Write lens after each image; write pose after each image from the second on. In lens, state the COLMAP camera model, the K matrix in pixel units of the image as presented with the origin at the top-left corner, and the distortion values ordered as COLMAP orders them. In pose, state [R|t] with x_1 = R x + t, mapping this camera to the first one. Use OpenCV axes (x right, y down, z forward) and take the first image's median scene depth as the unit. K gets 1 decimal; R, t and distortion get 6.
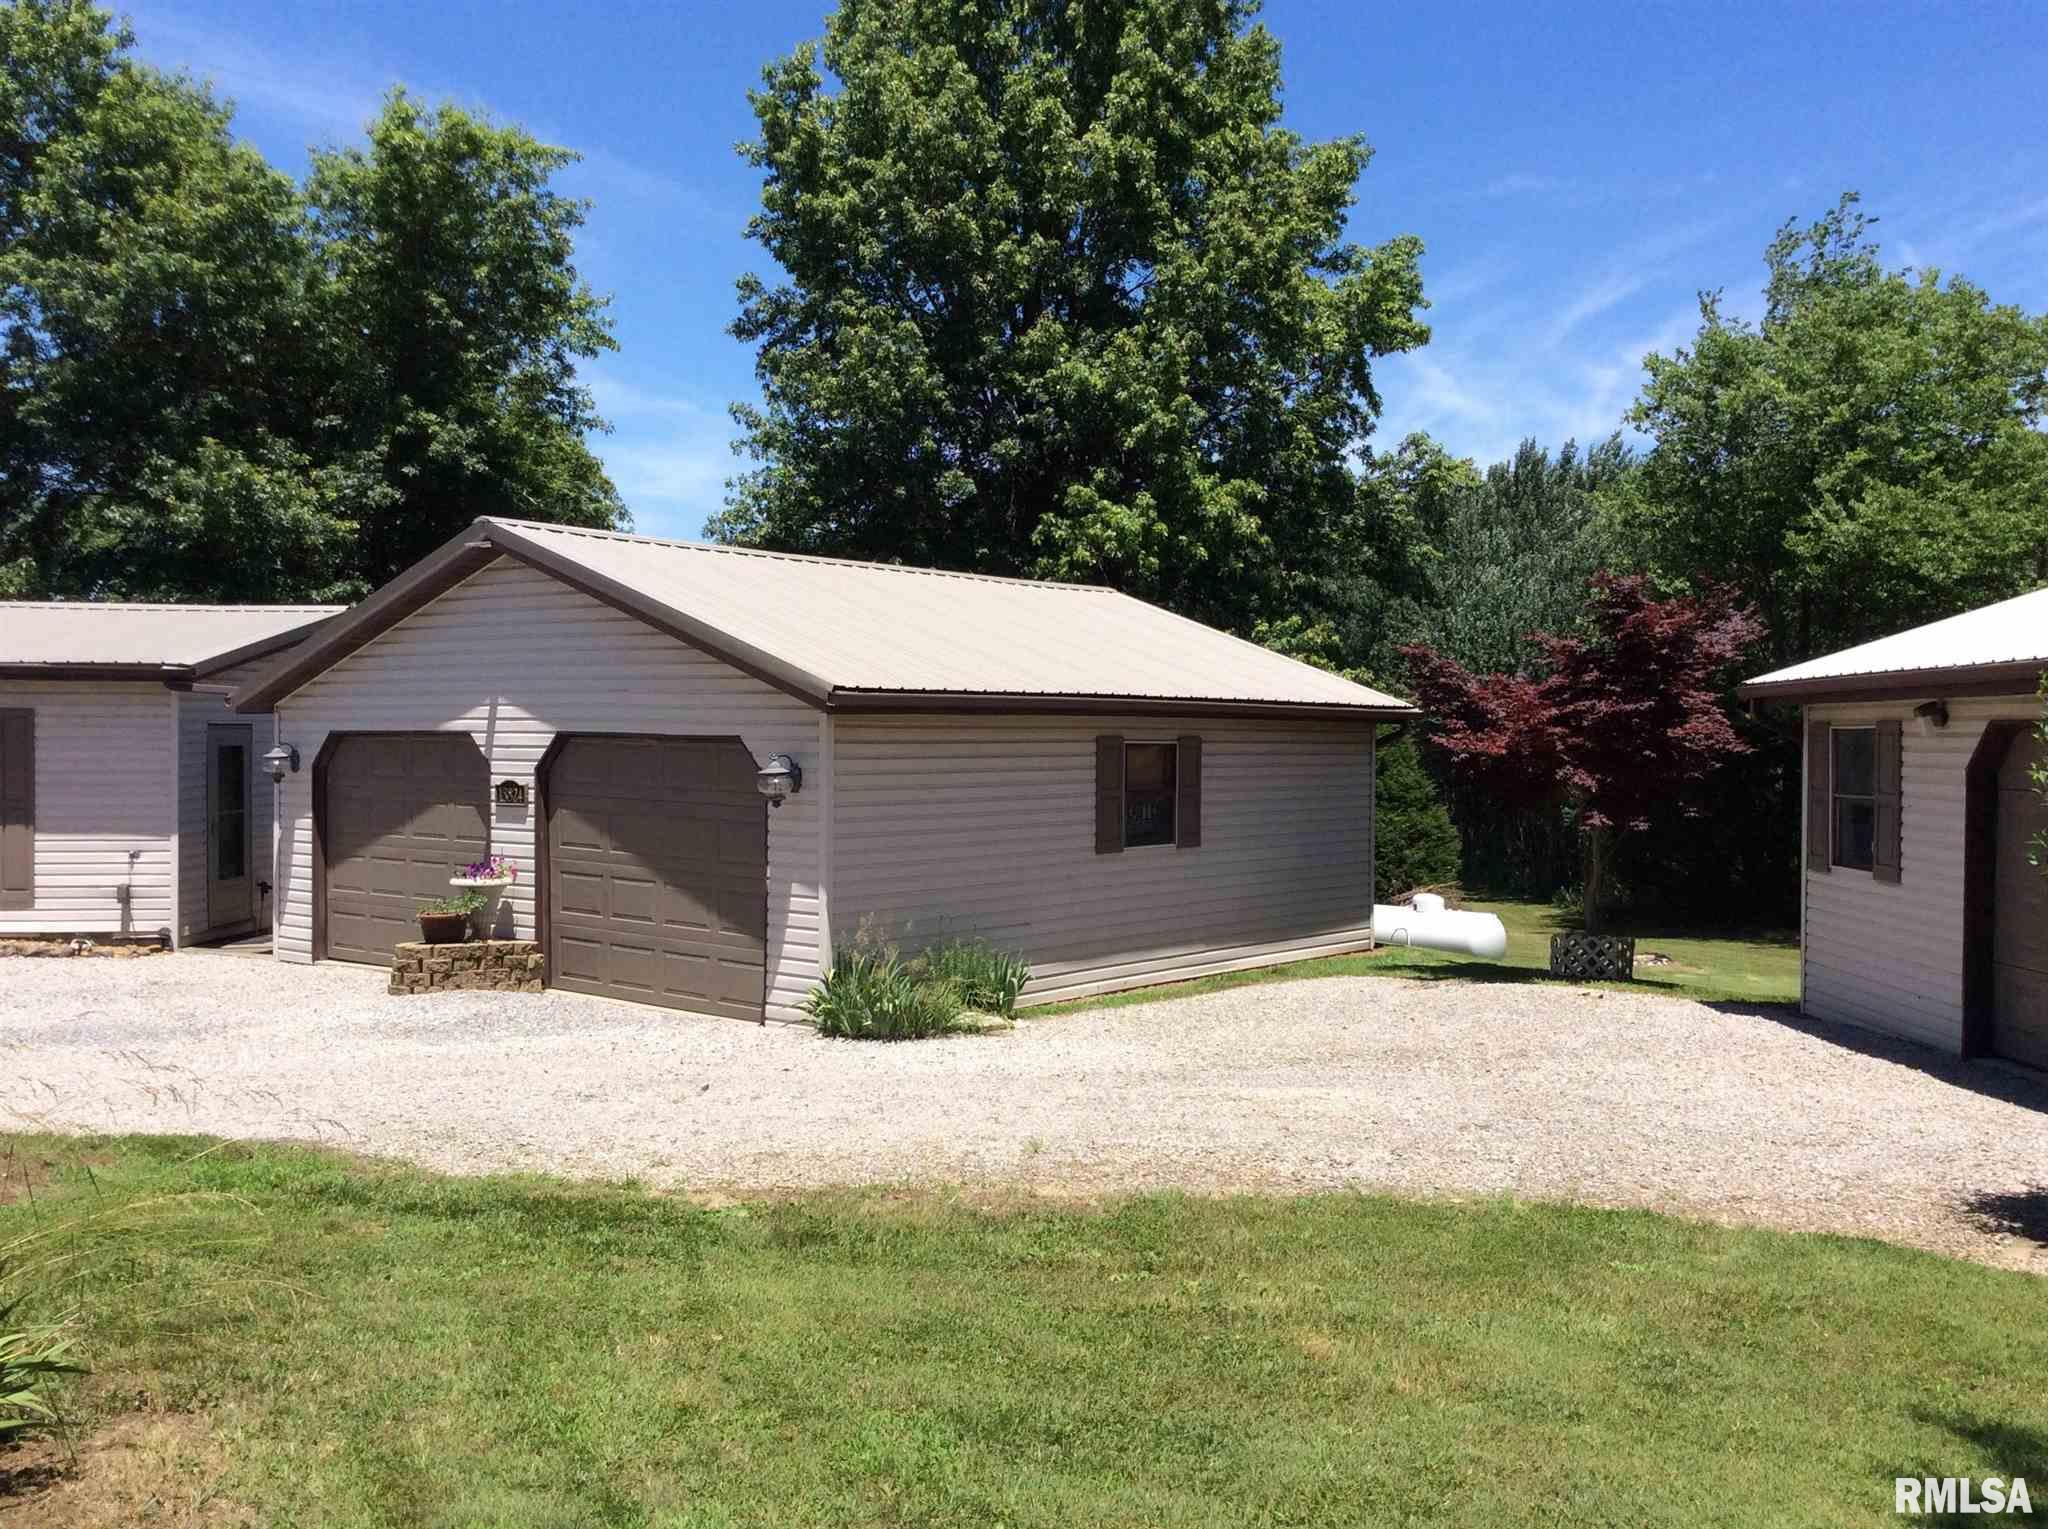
lens RADIAL K [[1824.9, 0, 1024.0], [0, 1824.9, 764.5], [0, 0, 1]] dist [-0.009286, -0.010630]
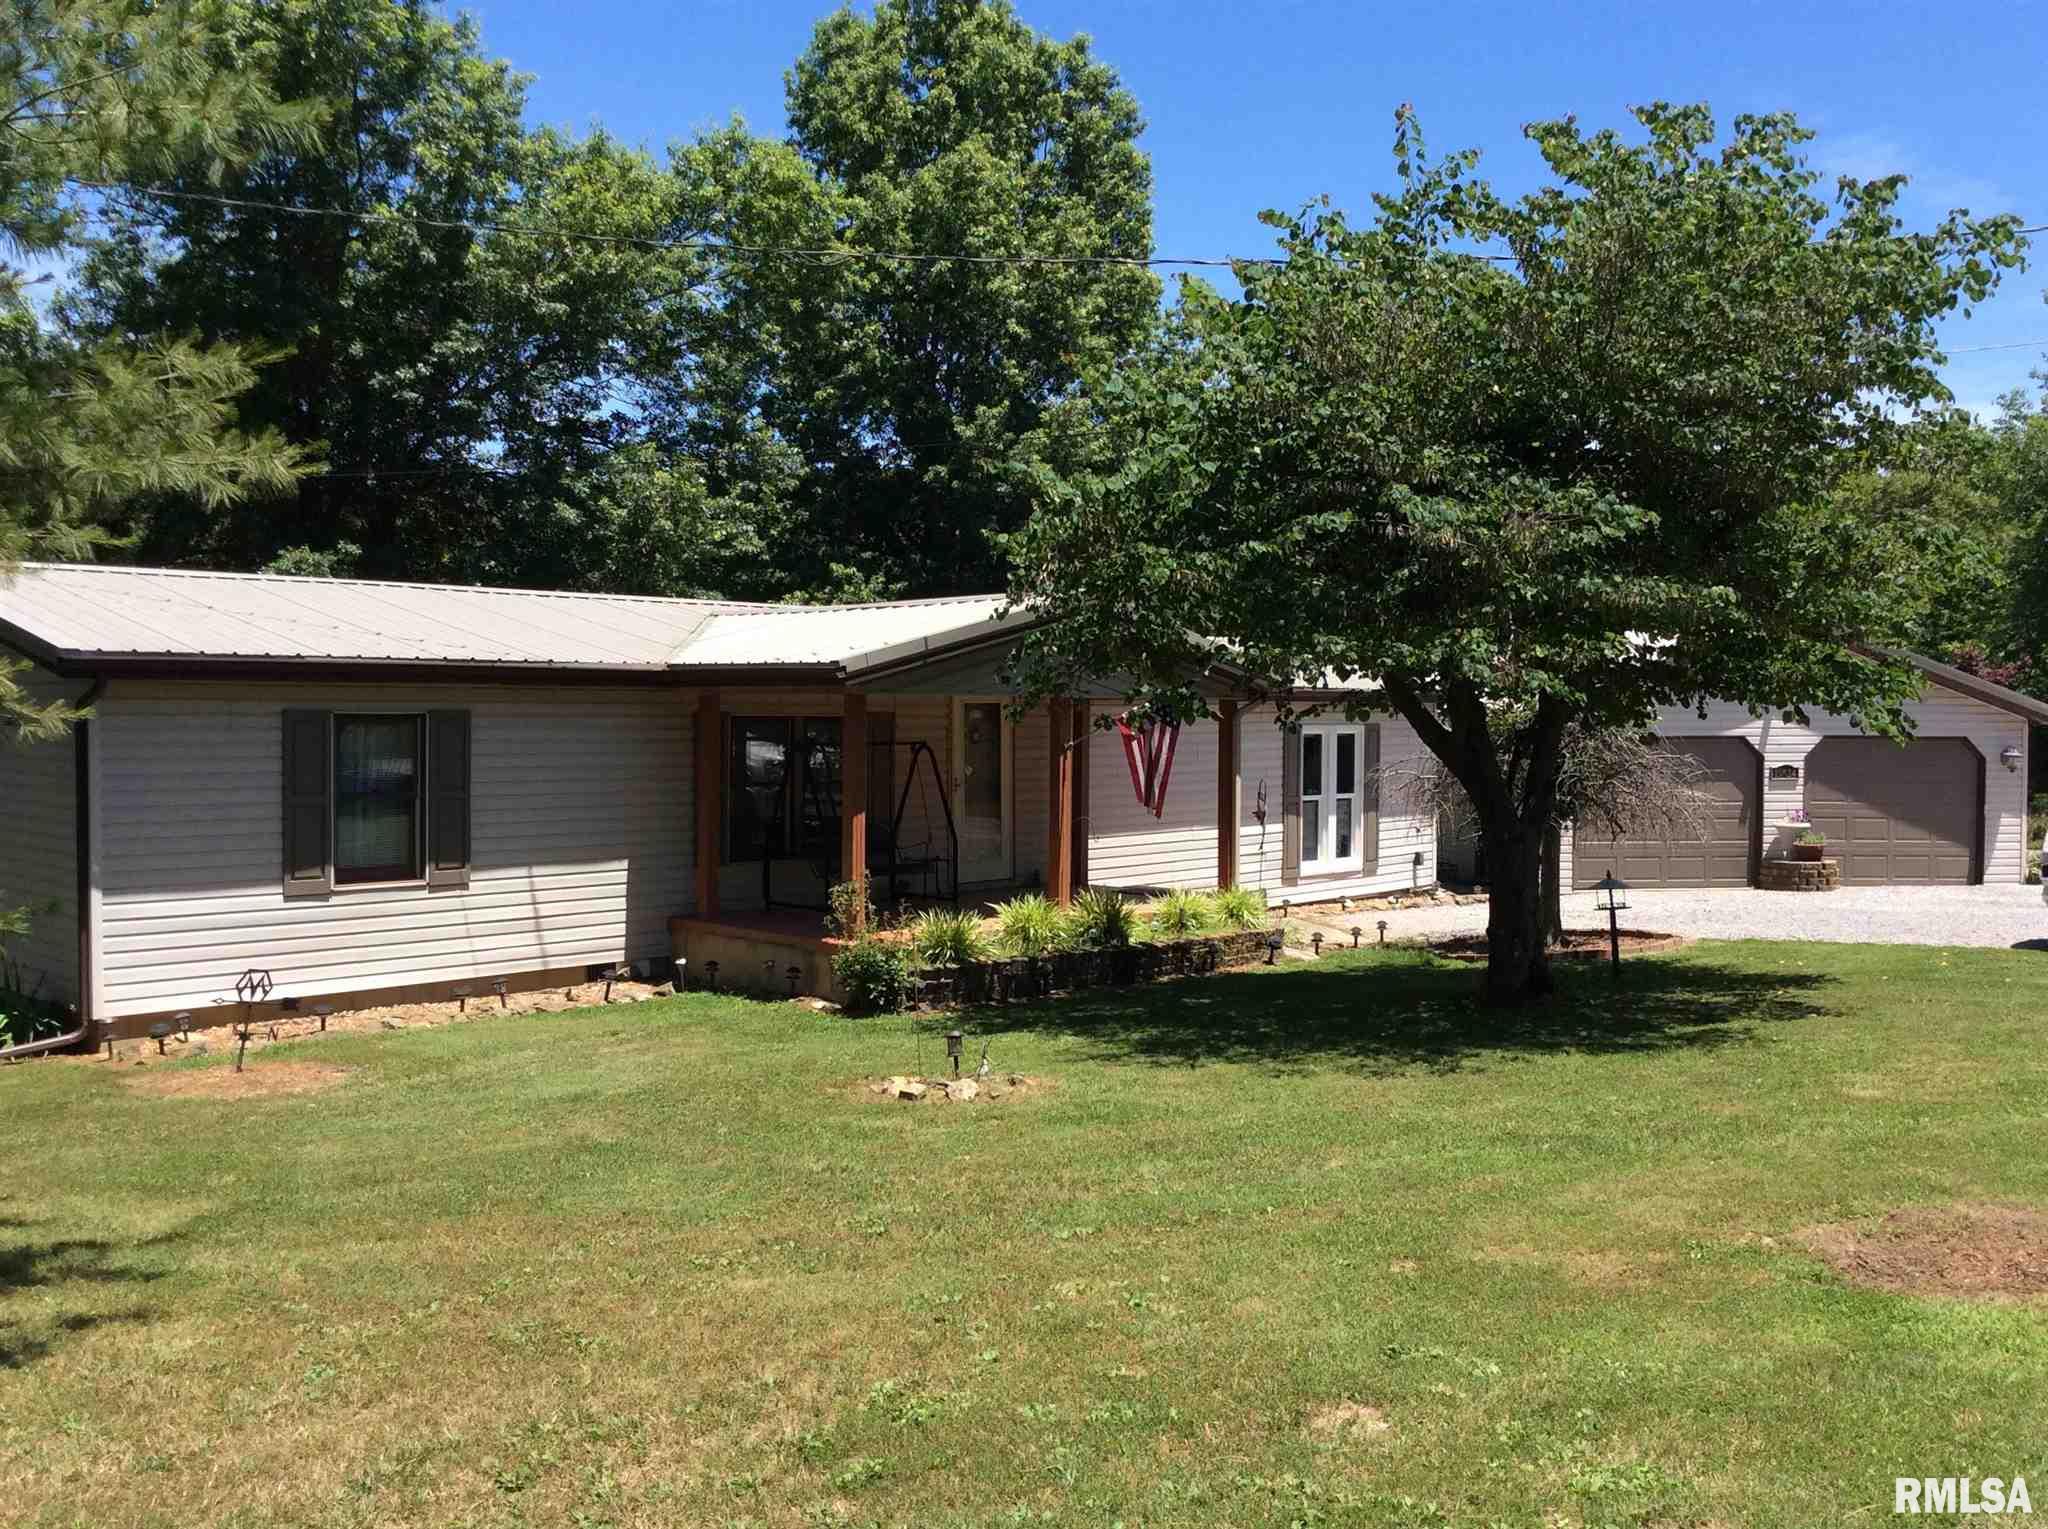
lens RADIAL K [[2049.9, 0, 1024.0], [0, 2049.9, 764.5], [0, 0, 1]] dist [0.002191, 0.007573]
pose [[0.714686, -0.028659, 0.698858, -2.007625], [0.014747, 0.999556, 0.025909, -0.048536], [-0.699290, -0.008211, 0.714791, 0.130823]]
